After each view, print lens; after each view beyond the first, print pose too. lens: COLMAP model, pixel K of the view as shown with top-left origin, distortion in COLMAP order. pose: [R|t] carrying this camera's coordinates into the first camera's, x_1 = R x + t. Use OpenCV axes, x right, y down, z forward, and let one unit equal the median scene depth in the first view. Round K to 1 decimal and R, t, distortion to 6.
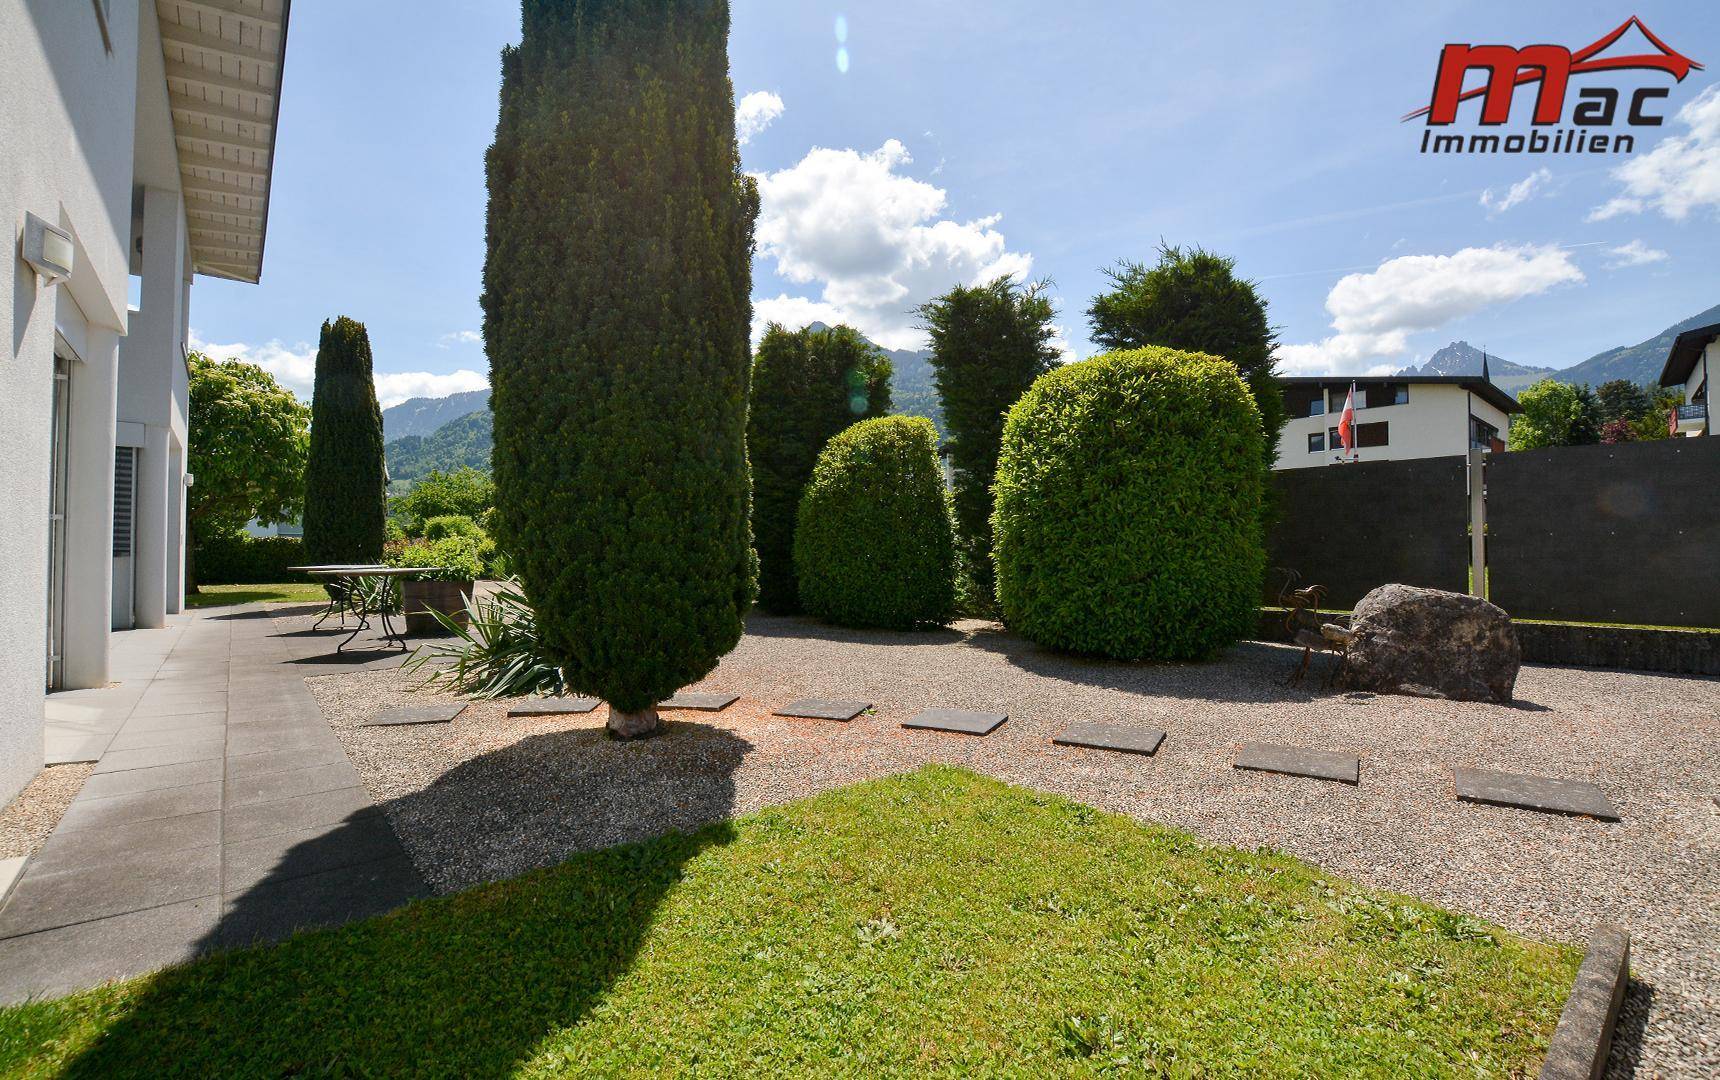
lens RADIAL K [[763.6, 0, 863.1], [0, 763.6, 547.4], [0, 0, 1]] dist [-0.032137, 0.005494]
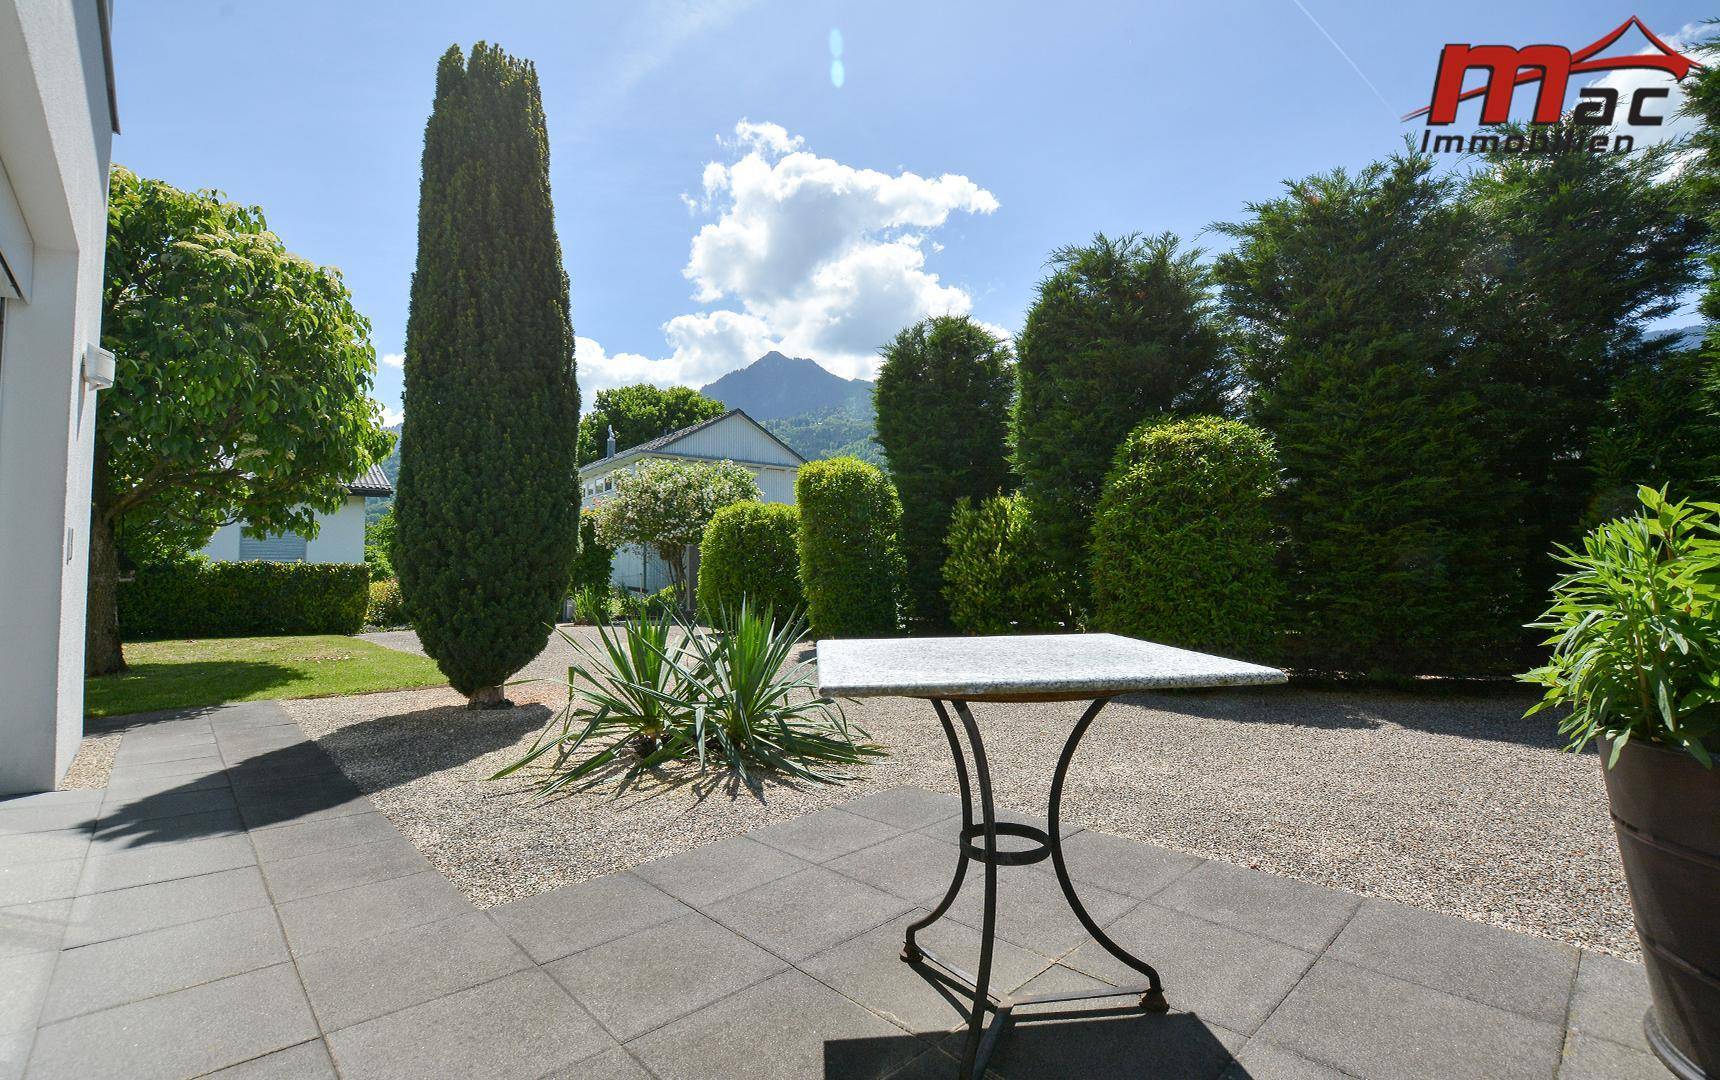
lens RADIAL K [[763.6, 0, 863.1], [0, 763.6, 547.4], [0, 0, 1]] dist [-0.032137, 0.005494]
pose [[0.998577, -0.008822, 0.052586, -0.463563], [0.010681, 0.999324, -0.035185, 0.003772], [-0.052240, 0.035697, 0.997996, 0.521909]]
